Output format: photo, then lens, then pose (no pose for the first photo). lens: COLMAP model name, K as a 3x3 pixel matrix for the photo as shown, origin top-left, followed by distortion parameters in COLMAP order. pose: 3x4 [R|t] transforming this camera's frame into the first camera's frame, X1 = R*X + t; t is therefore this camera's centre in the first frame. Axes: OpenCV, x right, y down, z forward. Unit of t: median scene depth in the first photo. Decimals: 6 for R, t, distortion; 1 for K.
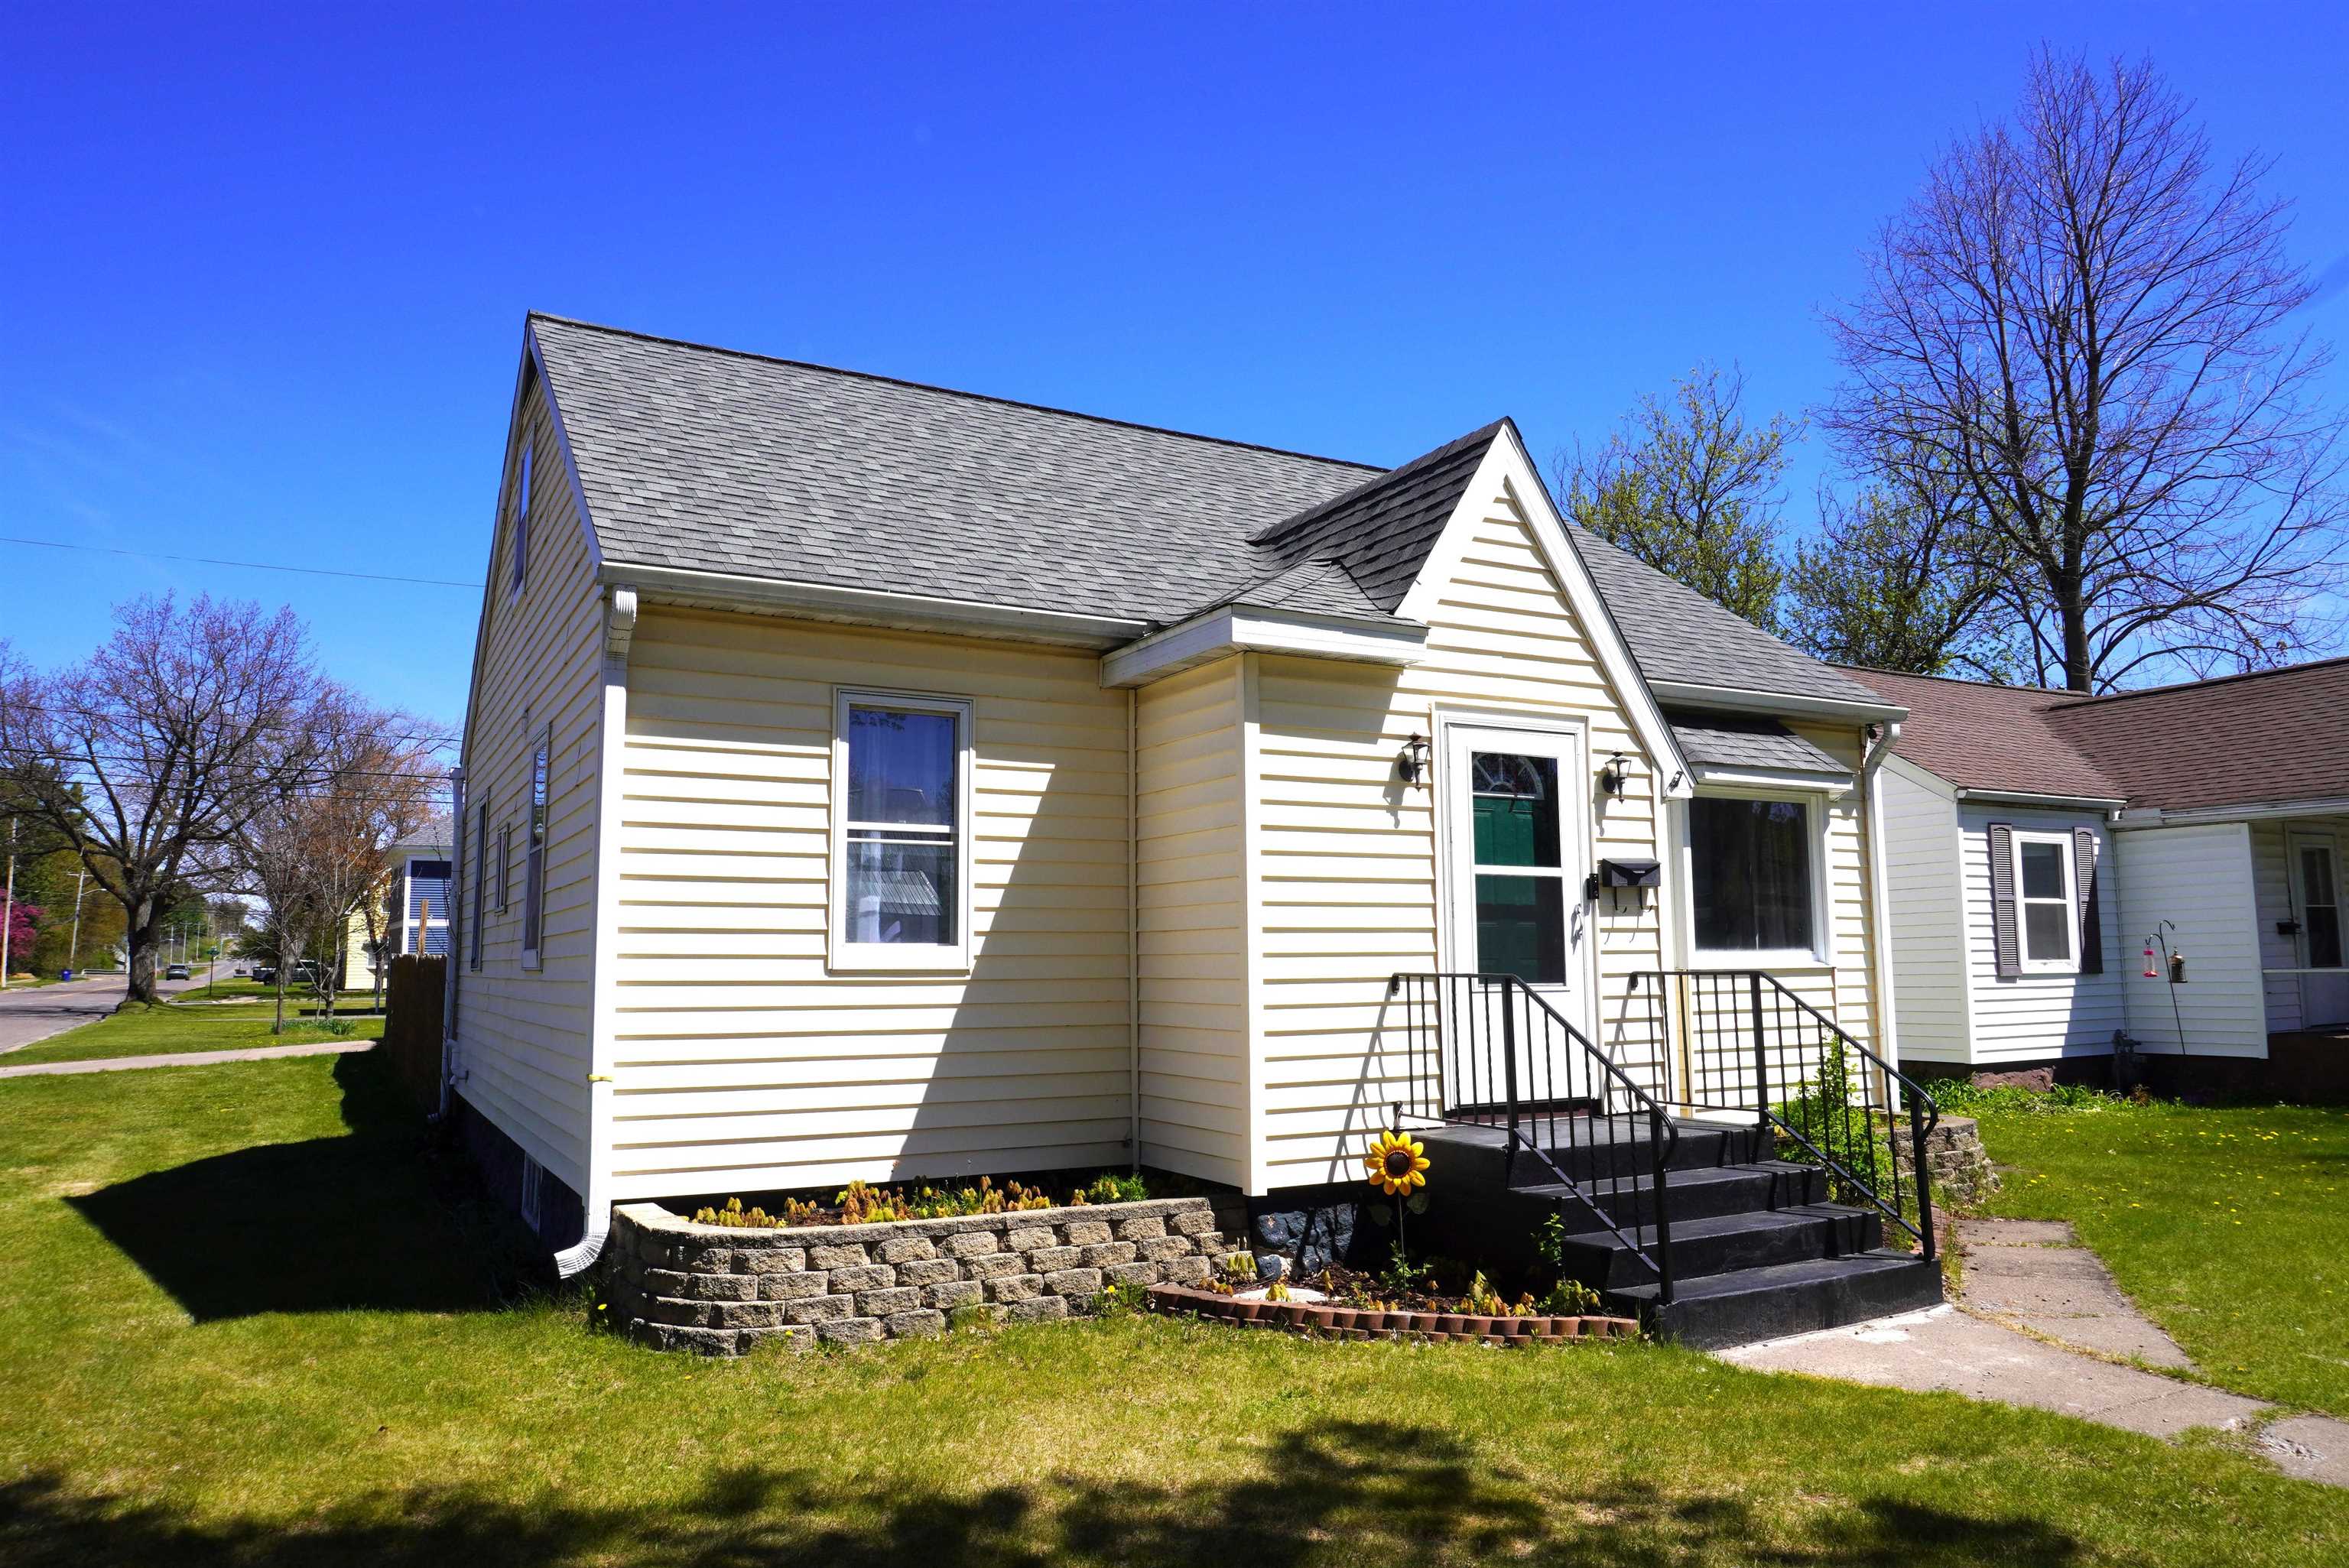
lens RADIAL K [[1570.2, 0, 1164.7], [0, 1570.2, 782.8], [0, 0, 1]] dist [-0.040051, 0.028705]
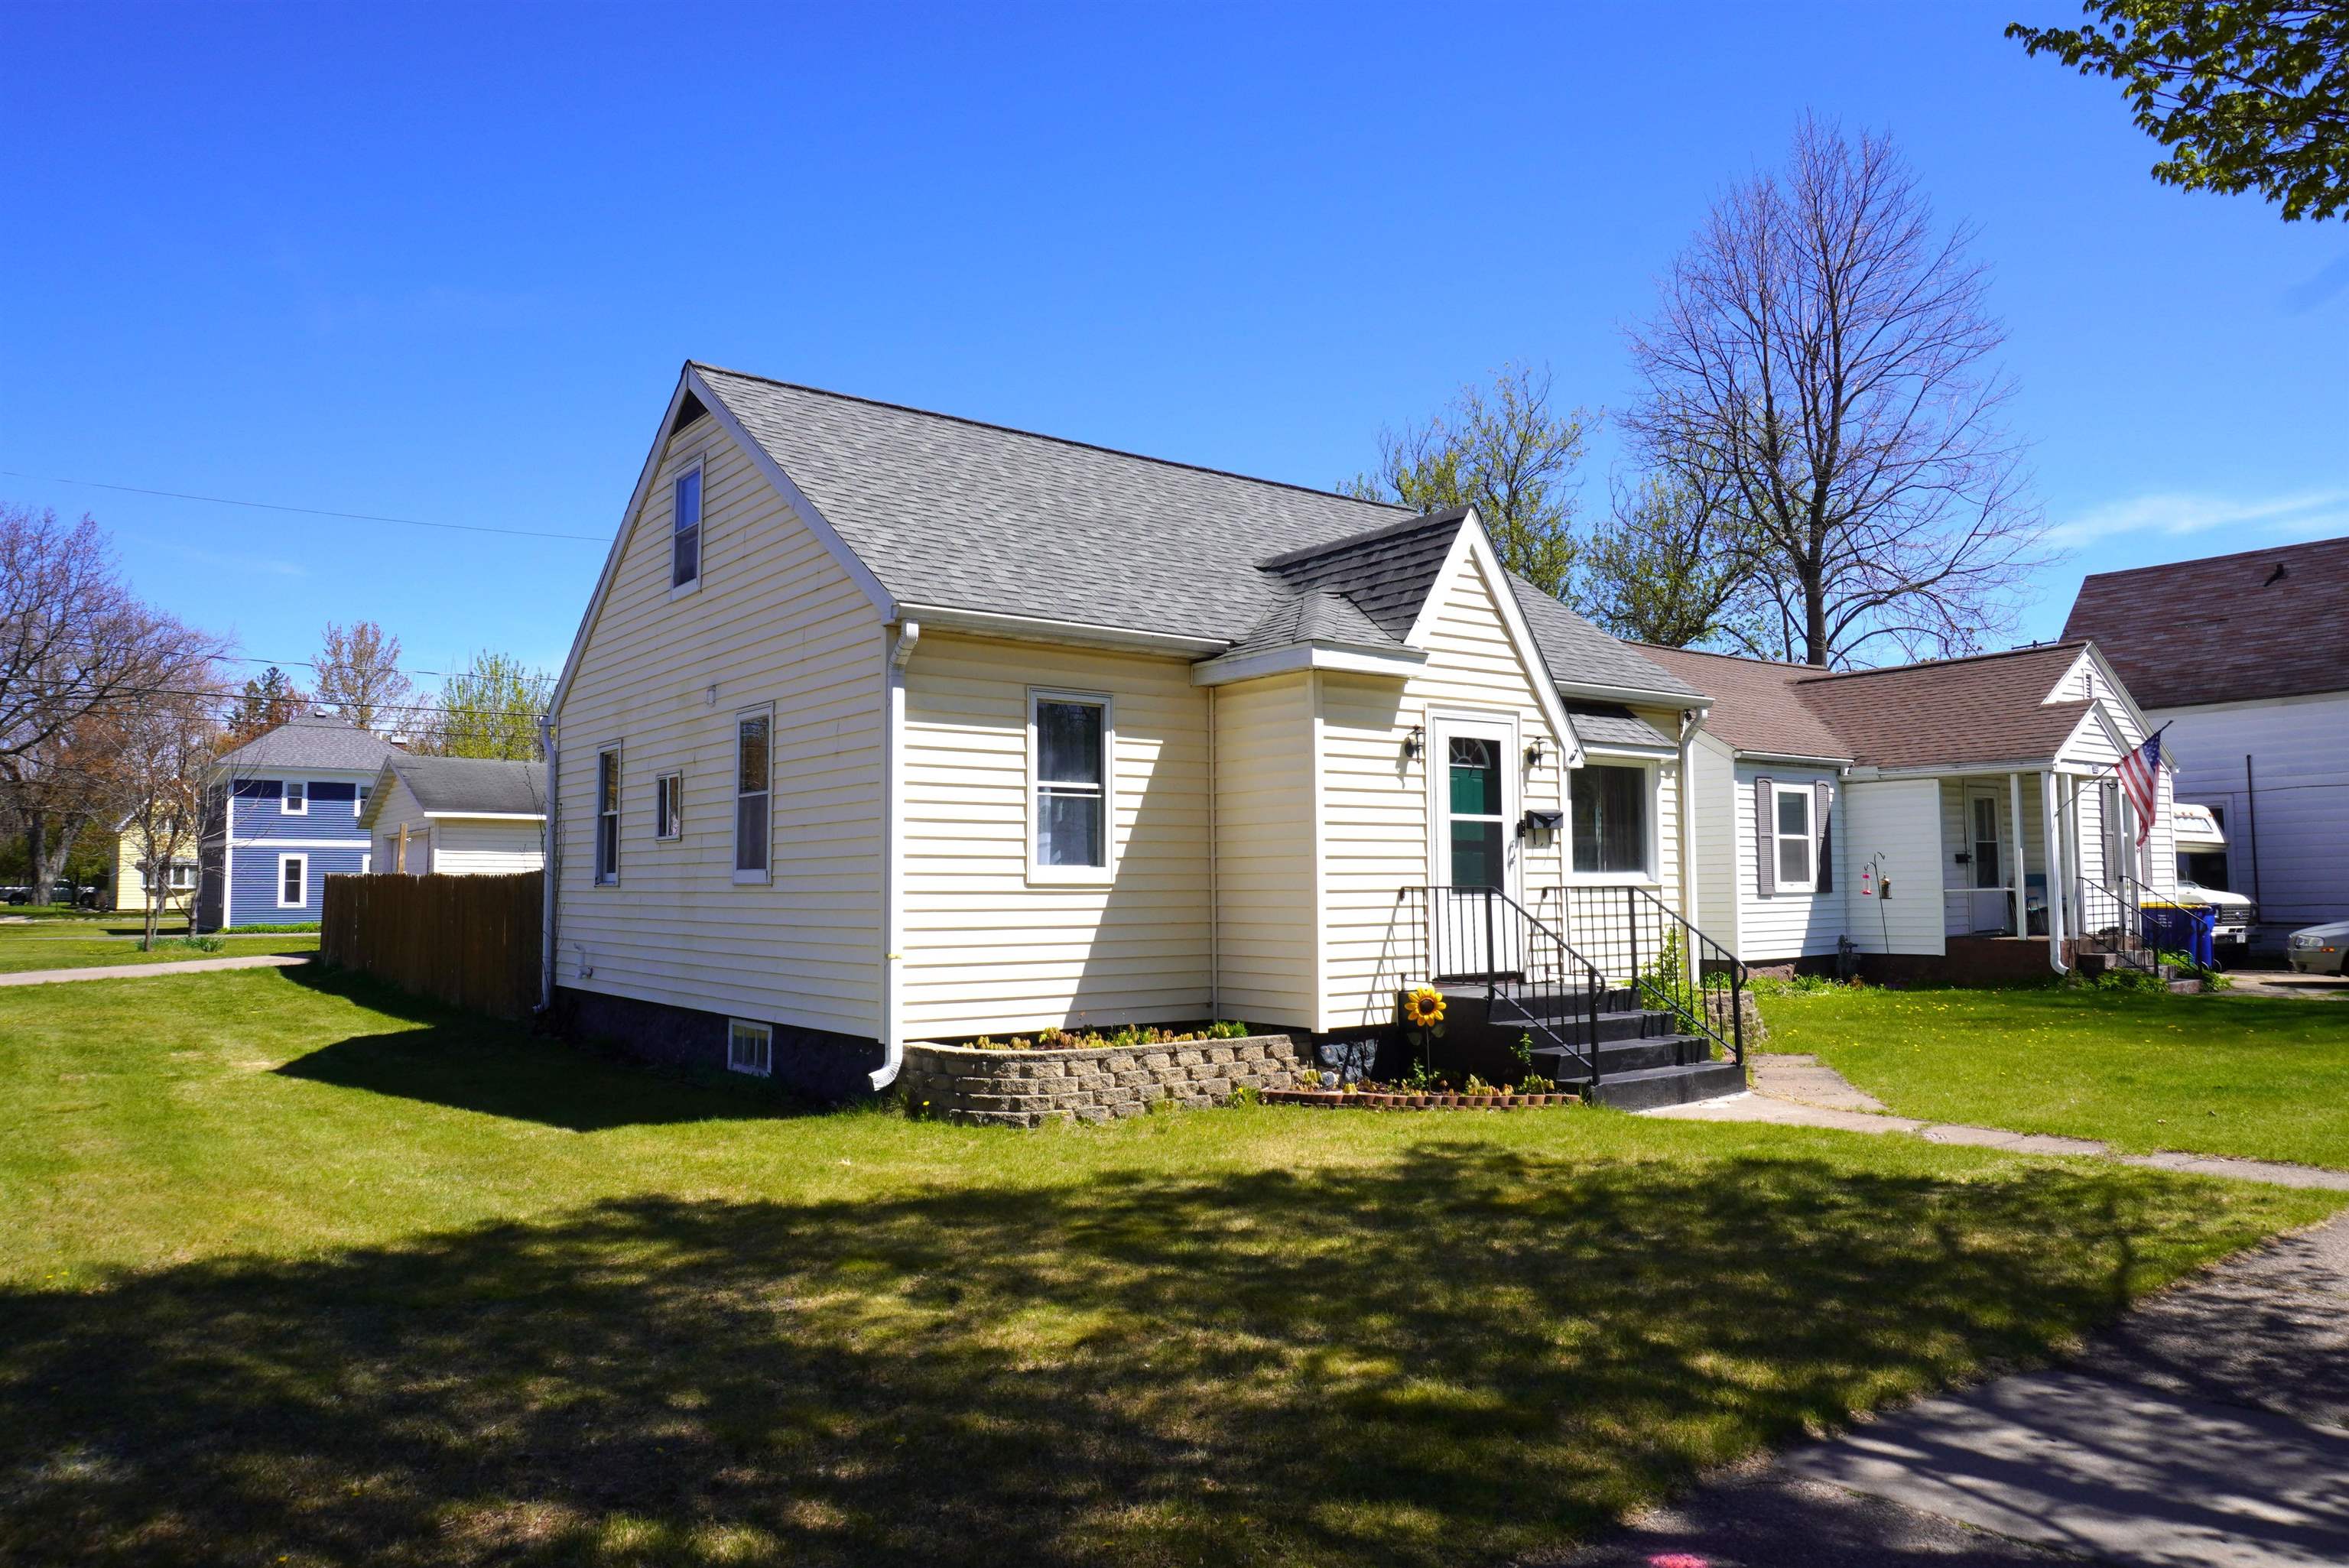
lens RADIAL K [[1570.2, 0, 1166.2], [0, 1570.2, 774.2], [0, 0, 1]] dist [-0.040051, 0.028705]
pose [[0.989327, 0.012341, 0.145192, -0.273088], [-0.018662, 0.998933, 0.042252, -0.041130], [-0.144515, -0.044511, 0.988501, -0.407235]]
